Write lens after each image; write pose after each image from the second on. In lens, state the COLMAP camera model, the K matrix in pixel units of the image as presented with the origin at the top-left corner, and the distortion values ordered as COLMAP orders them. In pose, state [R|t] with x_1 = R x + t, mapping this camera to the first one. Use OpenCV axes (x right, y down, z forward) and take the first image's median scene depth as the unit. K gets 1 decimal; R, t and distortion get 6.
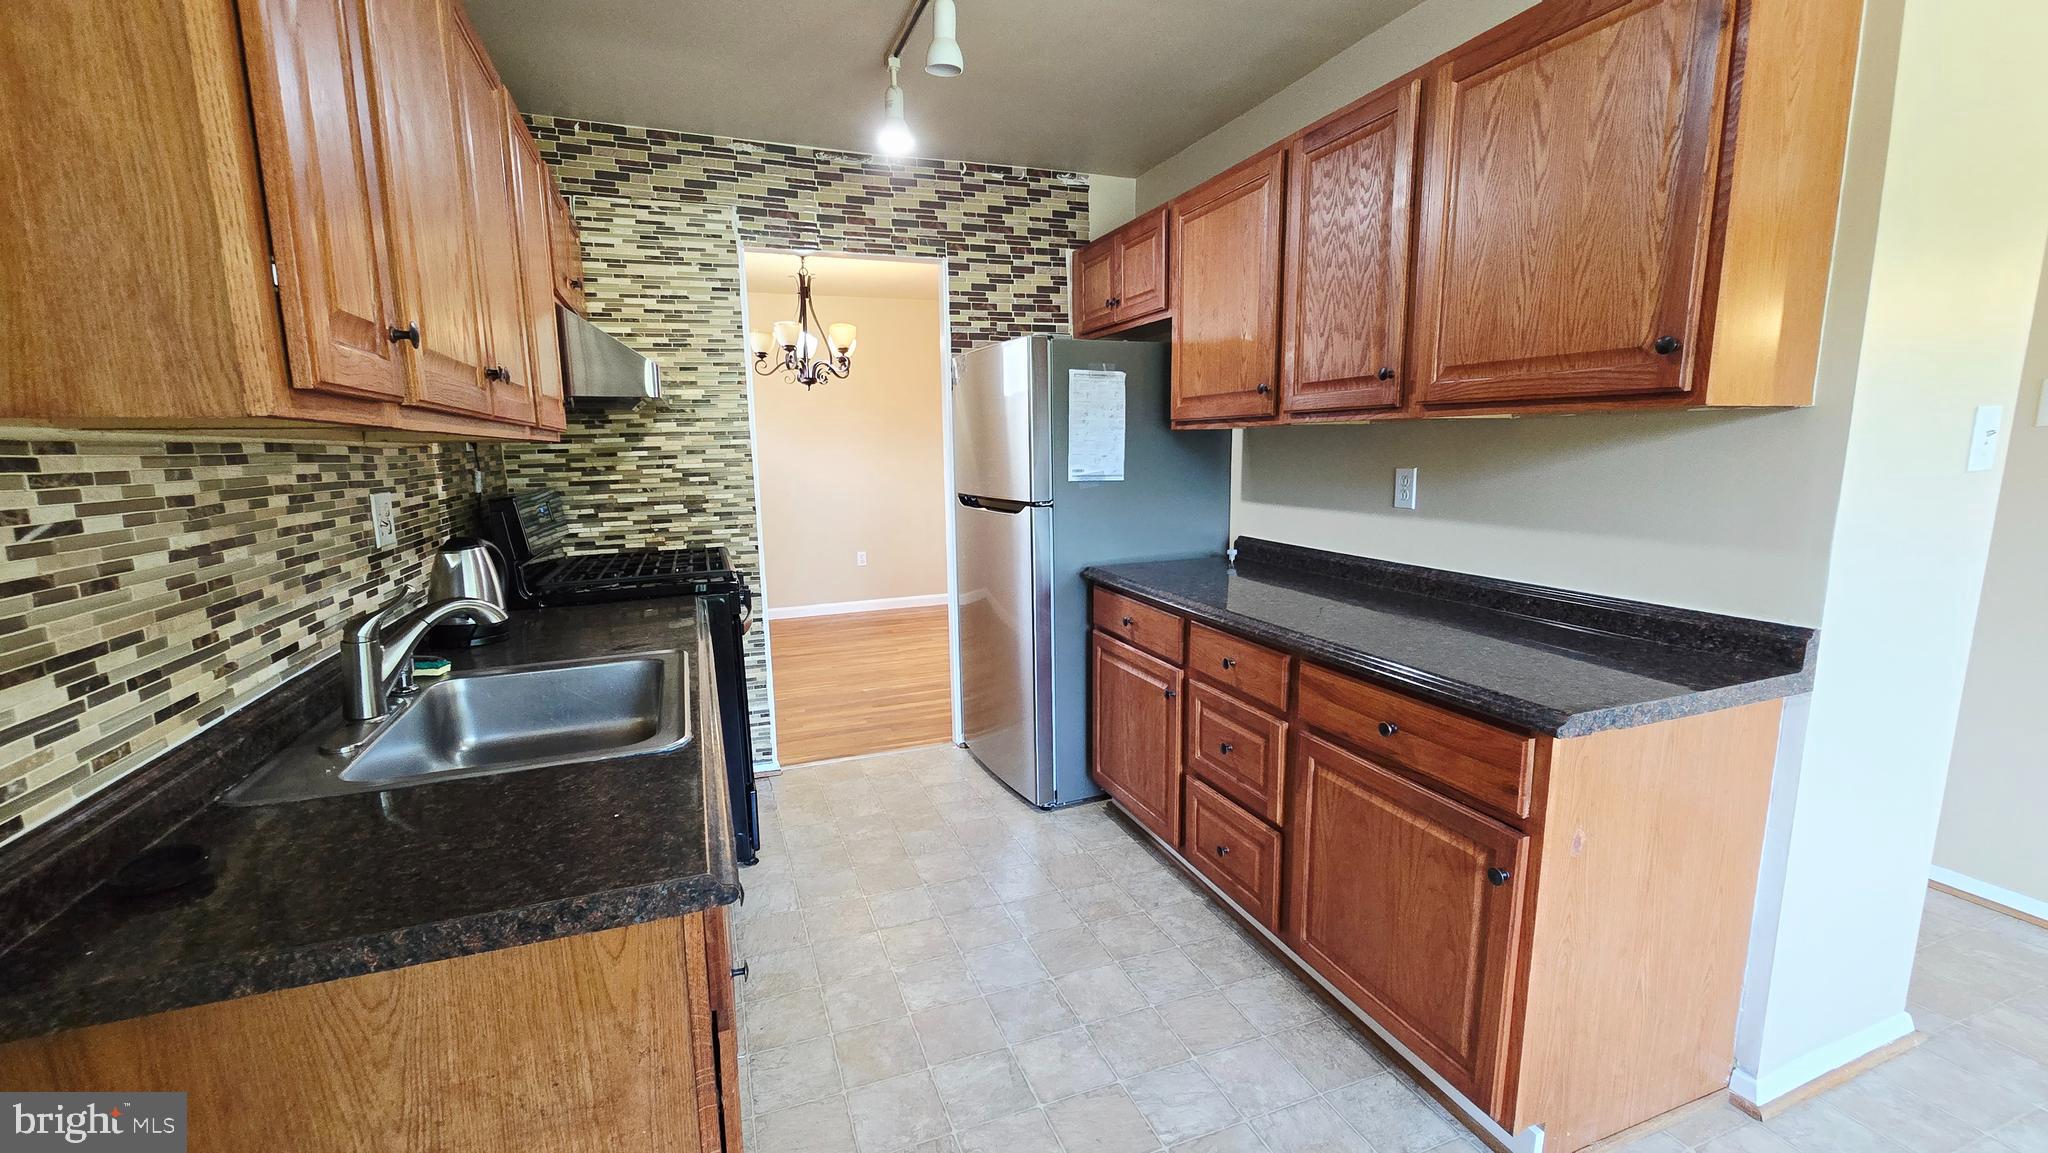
lens RADIAL K [[836.1, 0, 1013.5], [0, 836.1, 583.5], [0, 0, 1]] dist [0.000778, -0.000764]
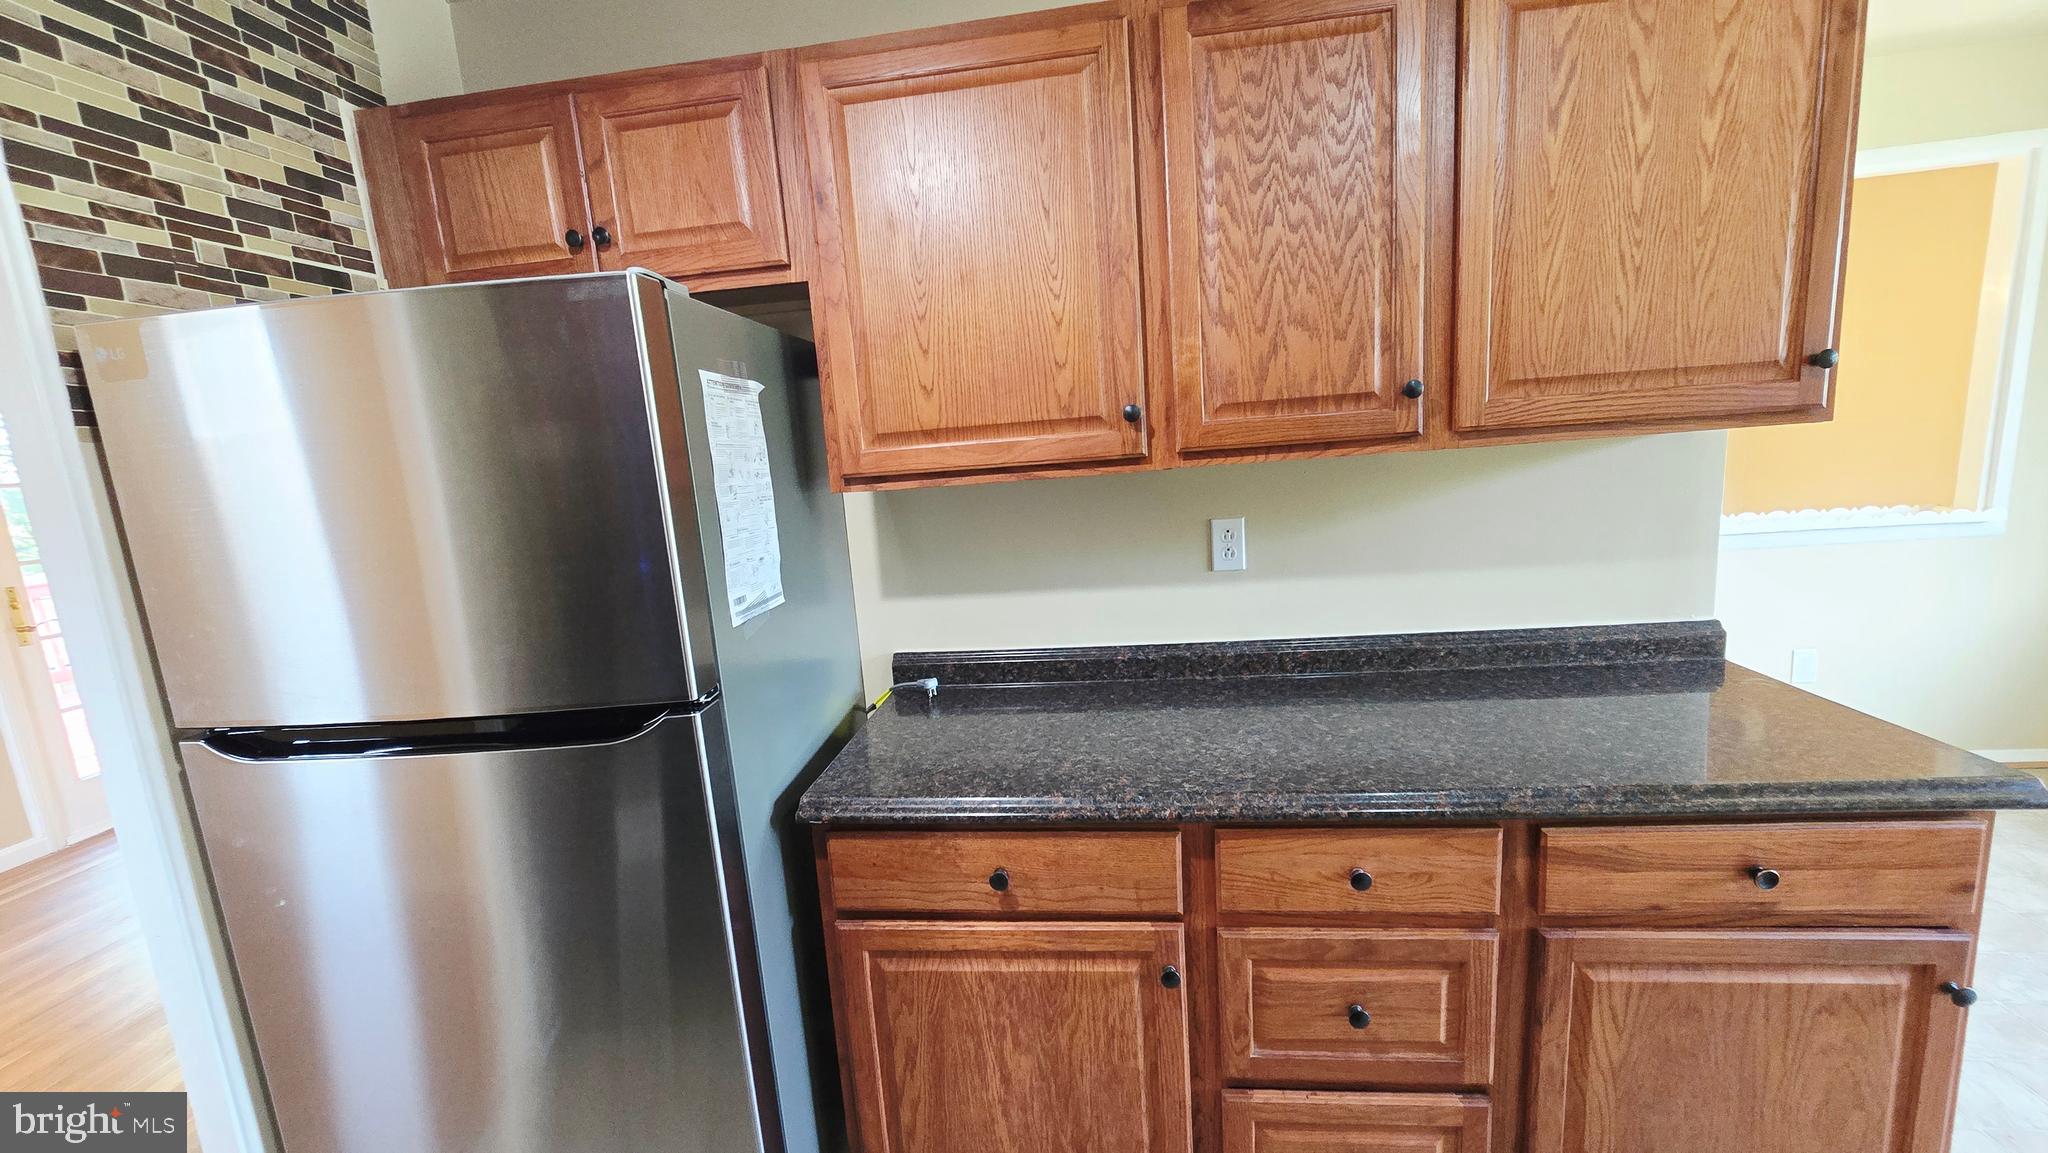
lens RADIAL K [[836.1, 0, 1013.5], [0, 836.1, 583.5], [0, 0, 1]] dist [0.000778, -0.000764]
pose [[0.457410, -0.165564, 0.873707, -0.264586], [0.211118, 0.974643, 0.074165, -0.160321], [-0.863832, 0.150531, 0.480765, 0.730615]]
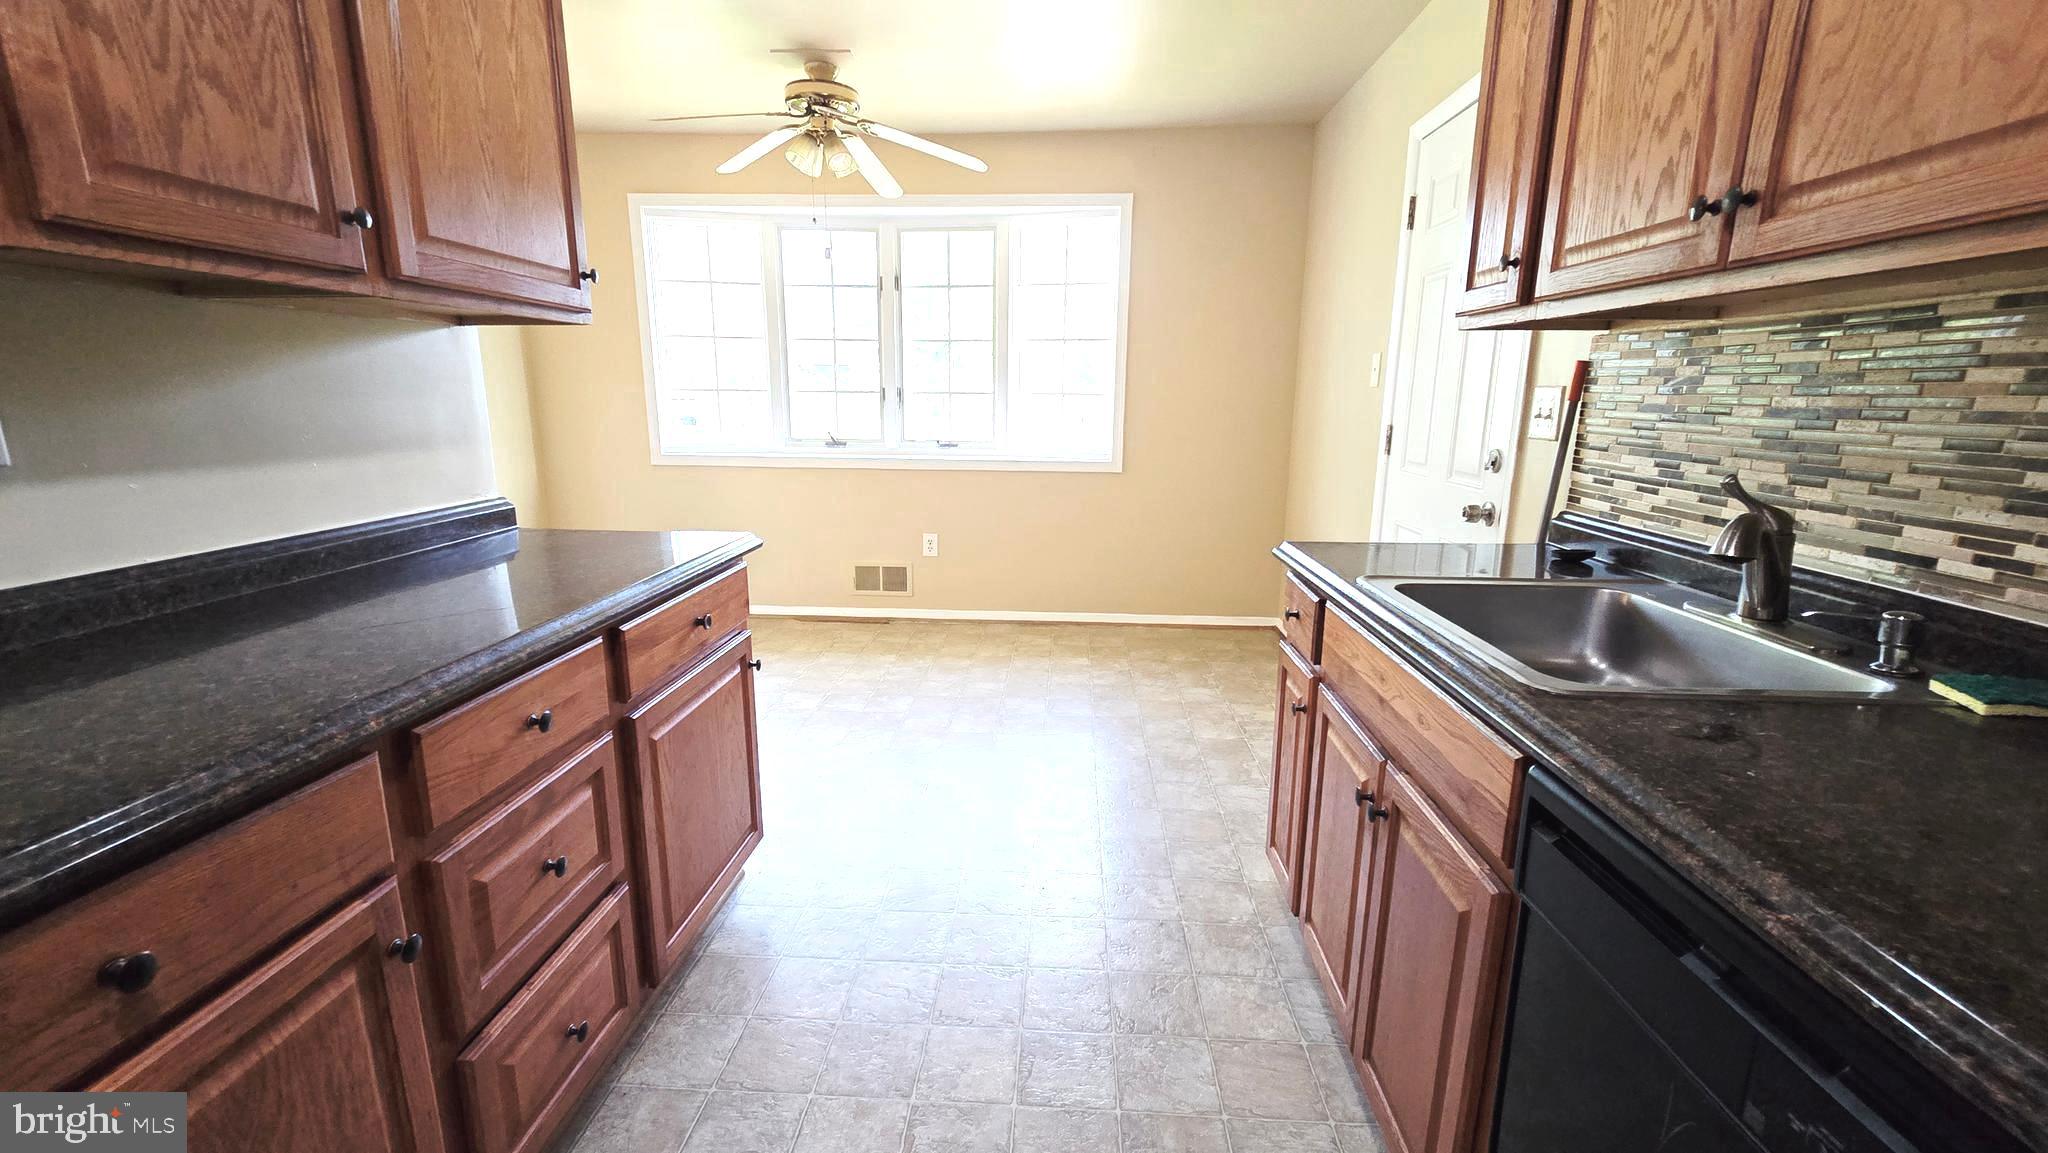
lens RADIAL K [[832.8, 0, 1015.7], [0, 832.8, 577.1], [0, 0, 1]] dist [-0.000726, -0.000225]
pose [[-0.910085, -0.077846, 0.407044, -0.205448], [0.078336, 0.932178, 0.353423, -0.135873], [-0.406950, 0.353531, -0.842263, 1.062057]]
